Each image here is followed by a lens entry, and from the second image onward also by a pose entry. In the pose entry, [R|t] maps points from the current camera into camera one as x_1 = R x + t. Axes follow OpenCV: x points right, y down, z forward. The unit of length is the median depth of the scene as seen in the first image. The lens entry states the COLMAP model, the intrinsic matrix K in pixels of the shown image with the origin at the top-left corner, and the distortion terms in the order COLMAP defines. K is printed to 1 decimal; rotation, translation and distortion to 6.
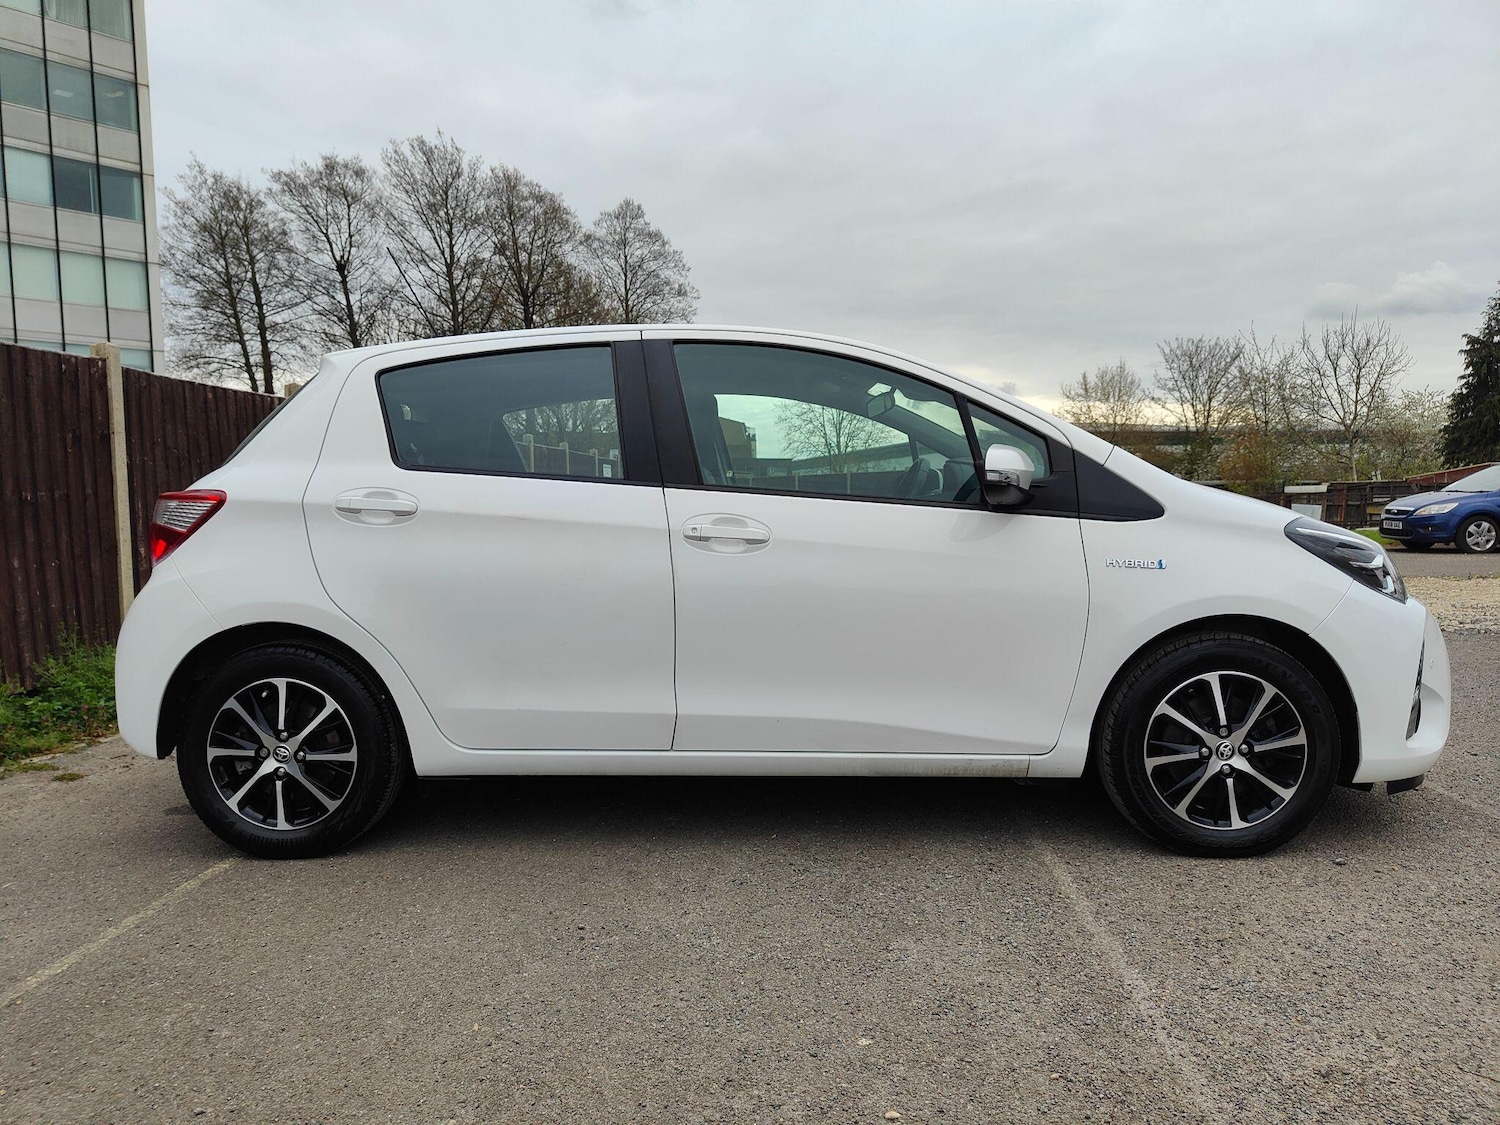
lens RADIAL K [[1049.5, 0, 804.5], [0, 1049.5, 571.5], [0, 0, 1]] dist [0.010939, -0.002397]
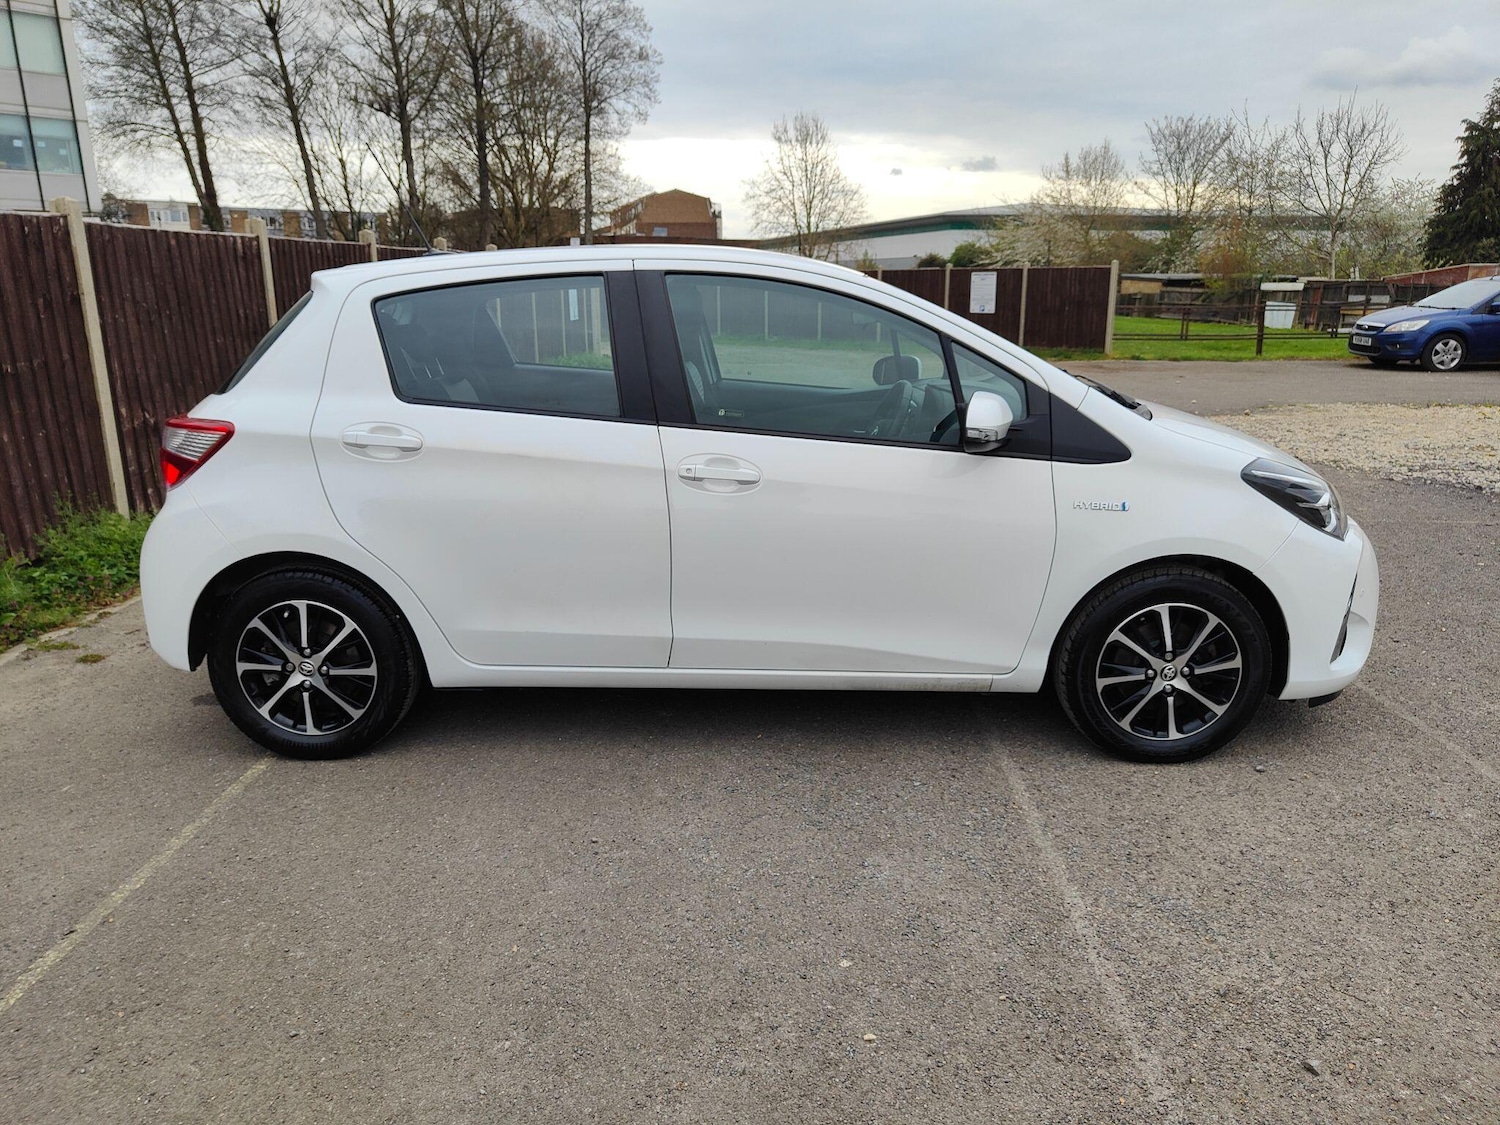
lens RADIAL K [[1049.5, 0, 800.9], [0, 1049.5, 558.6], [0, 0, 1]] dist [0.010939, -0.002397]
pose [[0.999449, 0.012375, 0.030789, -0.023146], [-0.017894, 0.982388, 0.185995, -0.146963], [-0.027945, -0.186443, 0.982068, -0.054870]]
